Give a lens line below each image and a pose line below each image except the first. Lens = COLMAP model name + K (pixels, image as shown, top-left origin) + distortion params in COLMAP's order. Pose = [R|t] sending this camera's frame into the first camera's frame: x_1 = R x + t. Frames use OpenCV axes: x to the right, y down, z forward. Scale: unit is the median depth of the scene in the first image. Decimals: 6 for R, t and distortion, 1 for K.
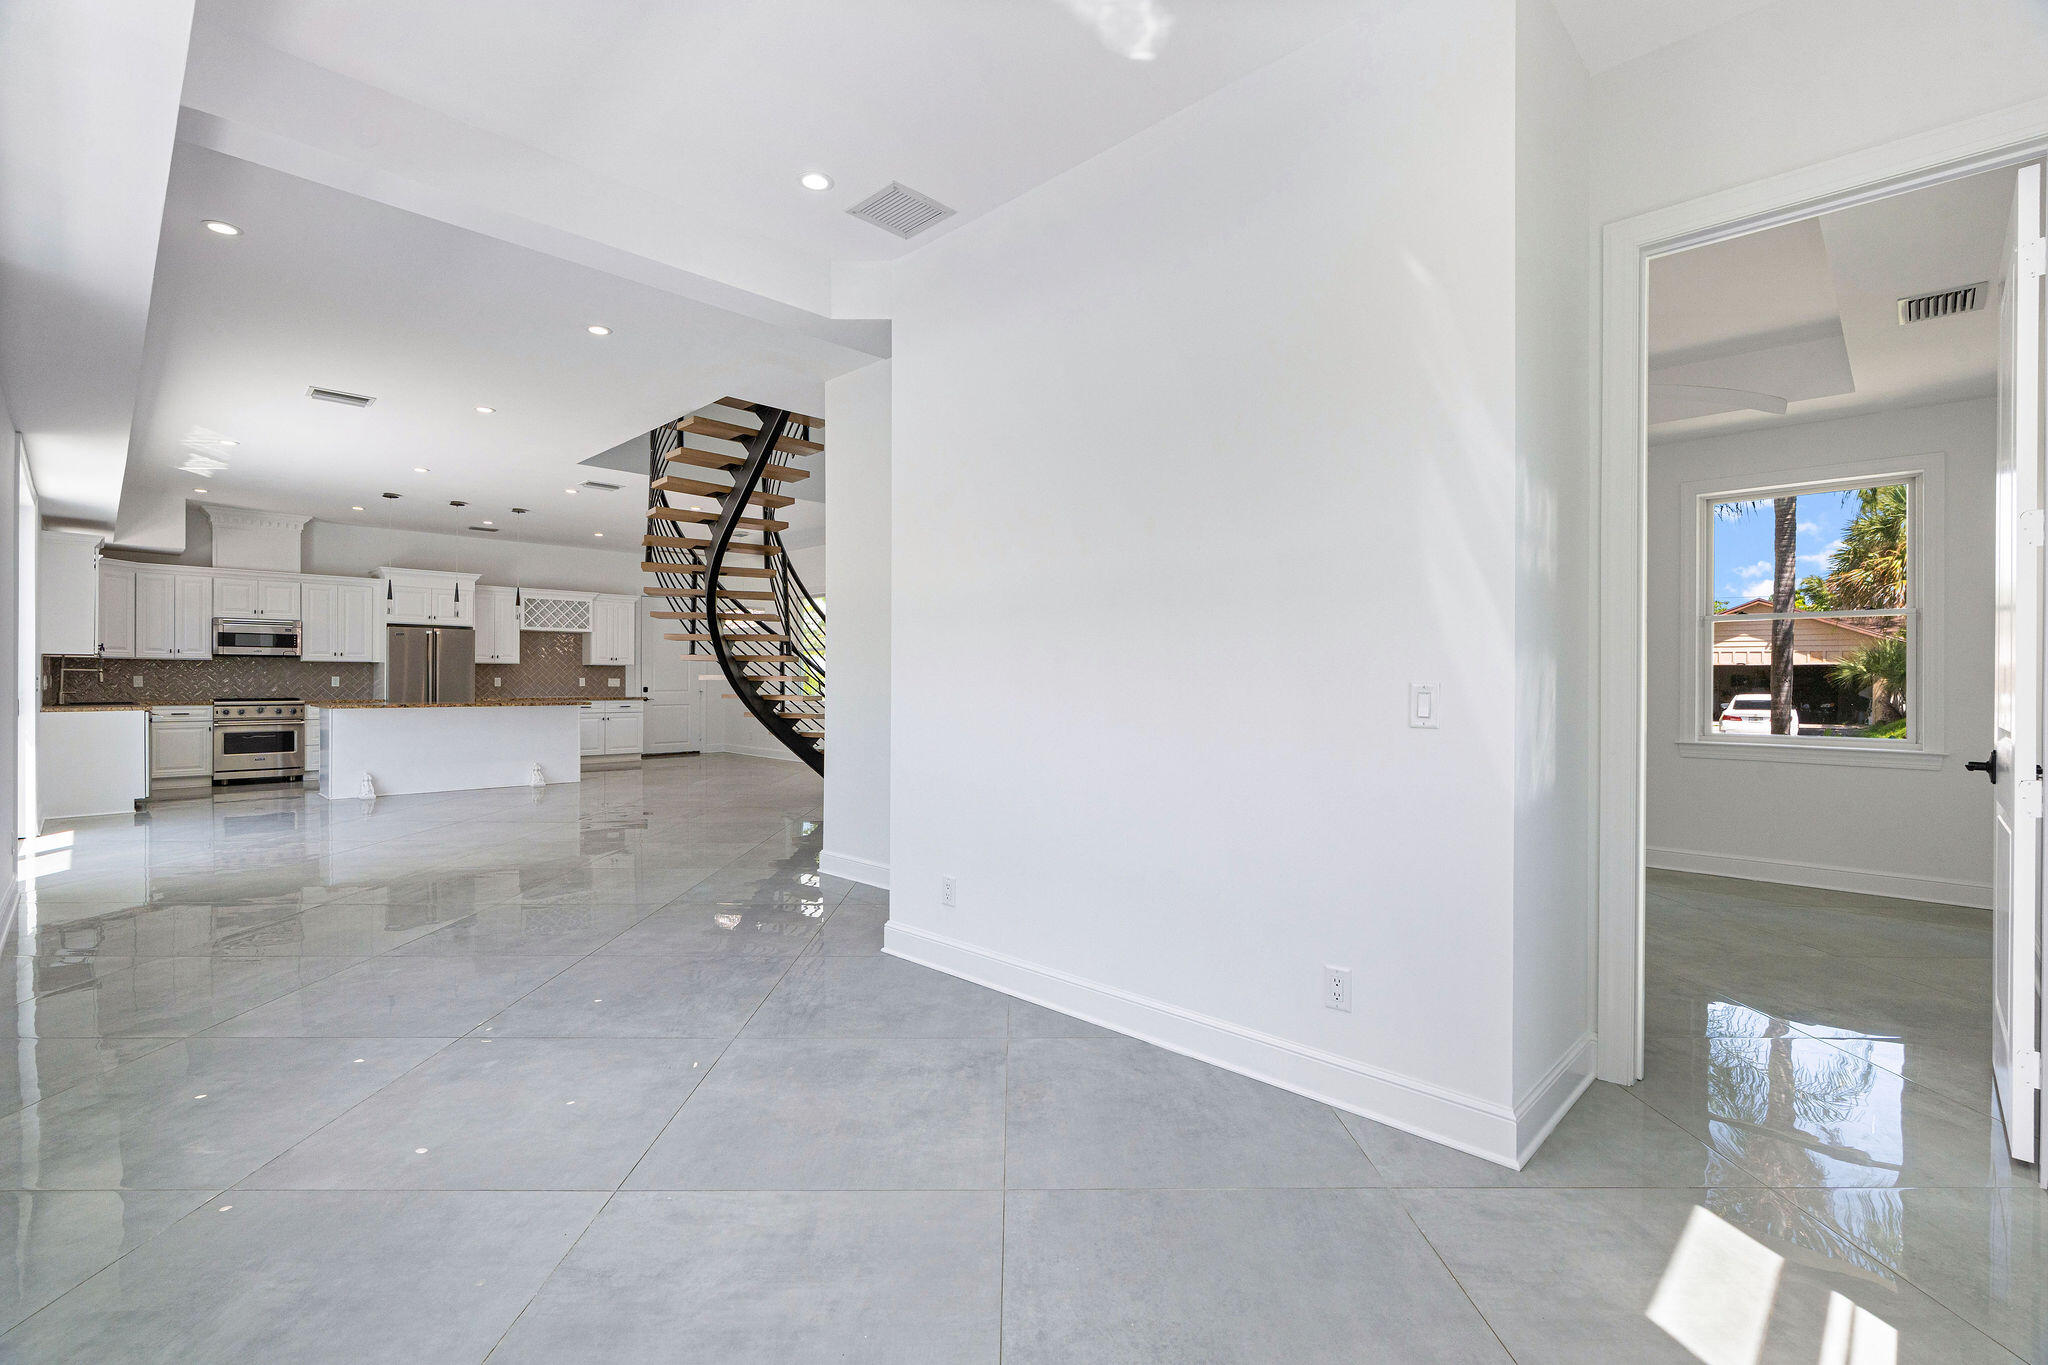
lens RADIAL K [[942.9, 0, 1040.2], [0, 942.9, 680.4], [0, 0, 1]] dist [-0.006118, 0.003205]
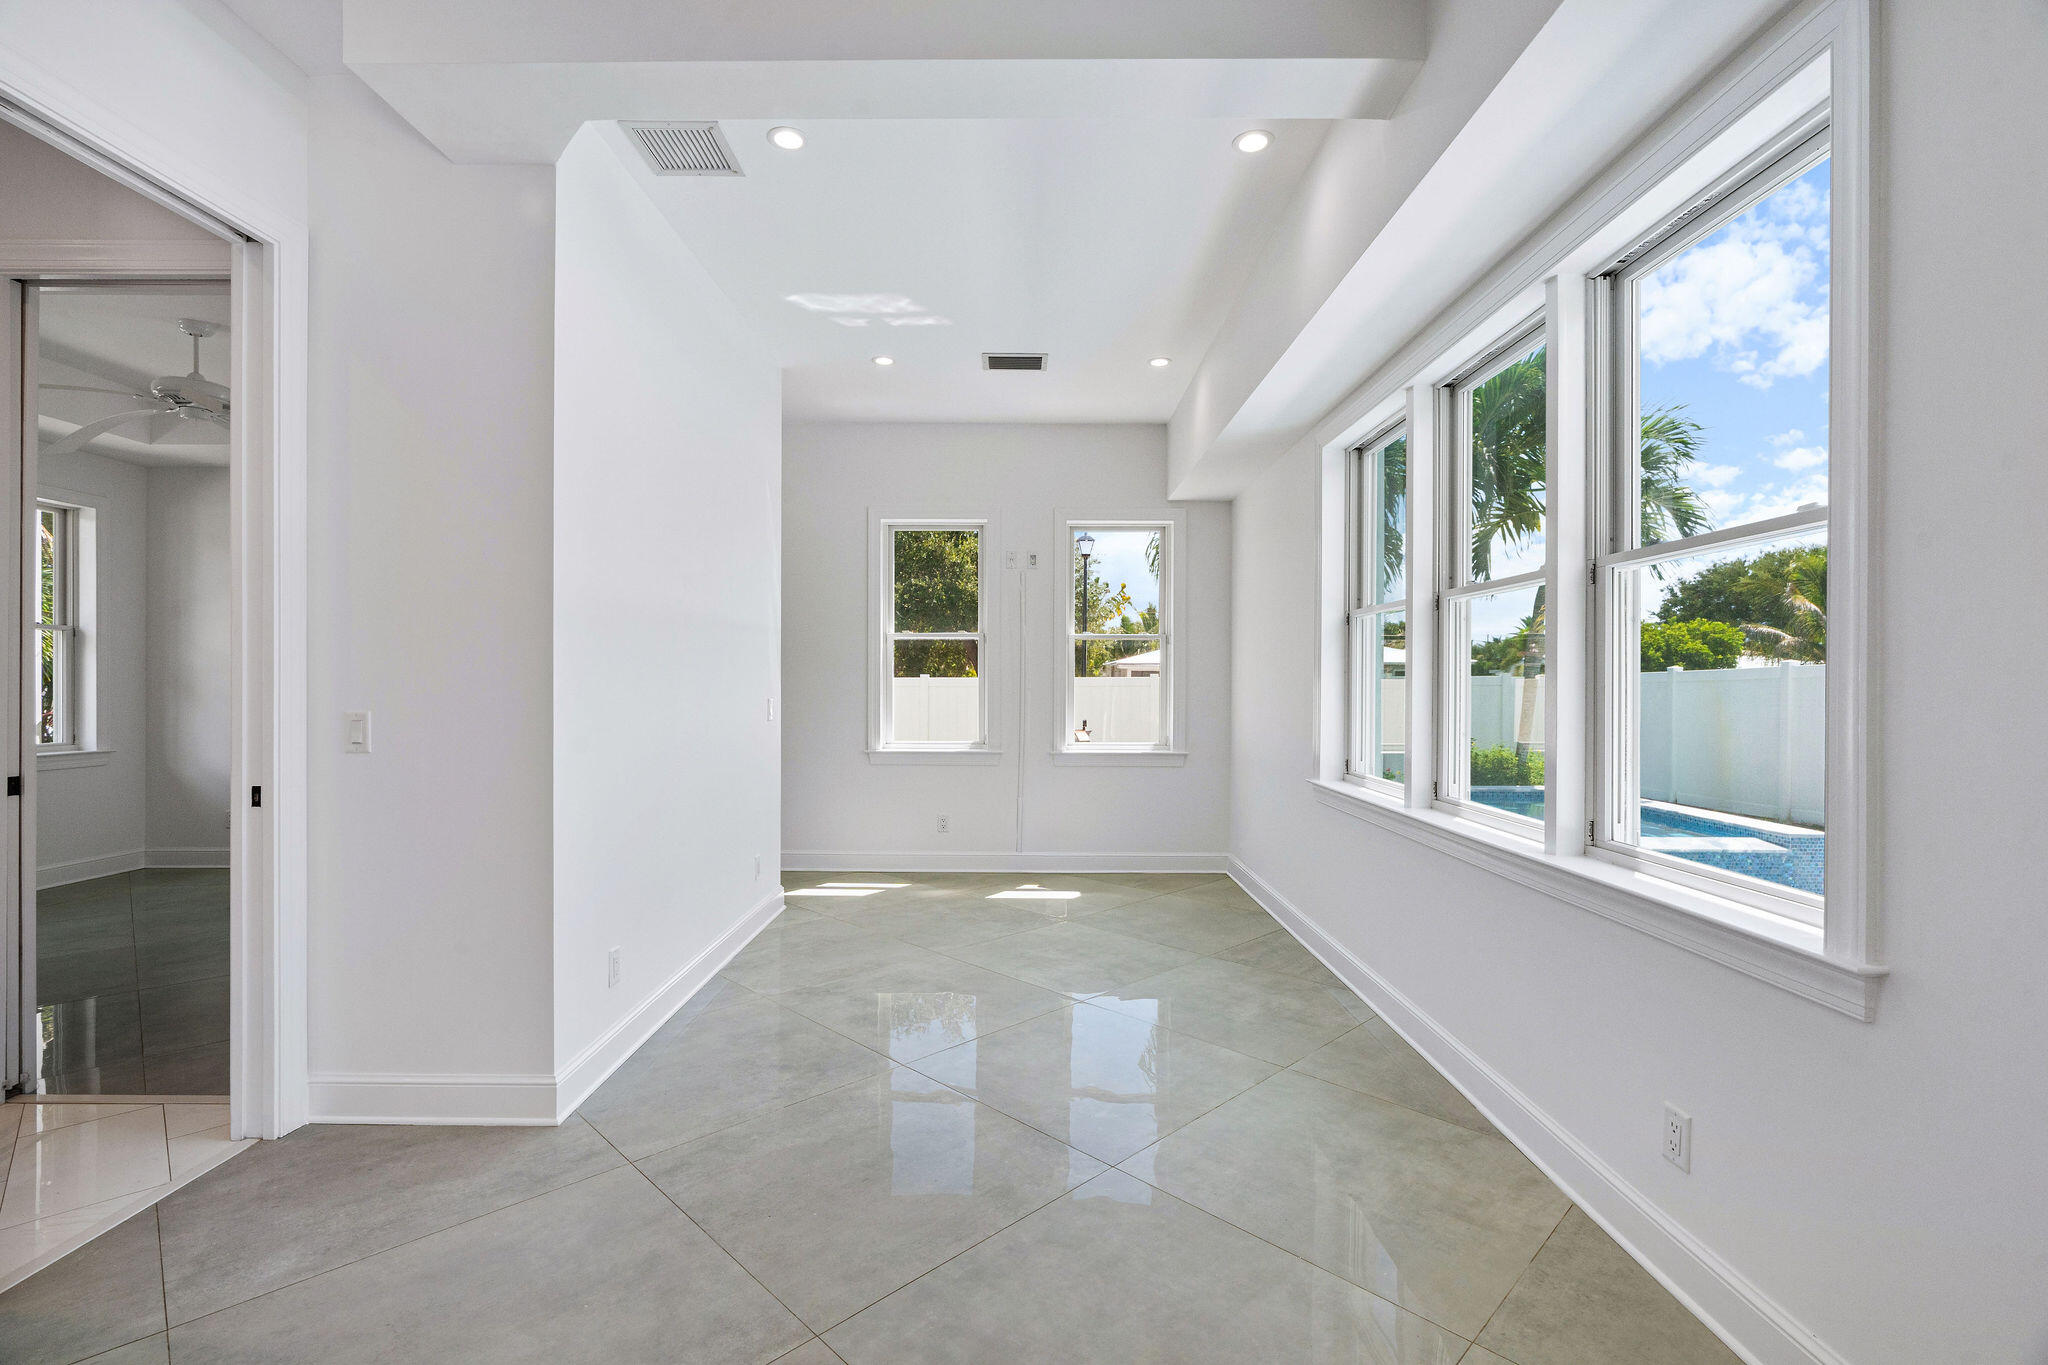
lens RADIAL K [[942.9, 0, 1043.5], [0, 942.9, 679.3], [0, 0, 1]] dist [-0.006118, 0.003205]
pose [[-0.718842, -0.000903, 0.695173, -1.315370], [-0.003910, 0.999989, -0.002744, -0.032216], [-0.695163, -0.004690, -0.718837, 1.886817]]
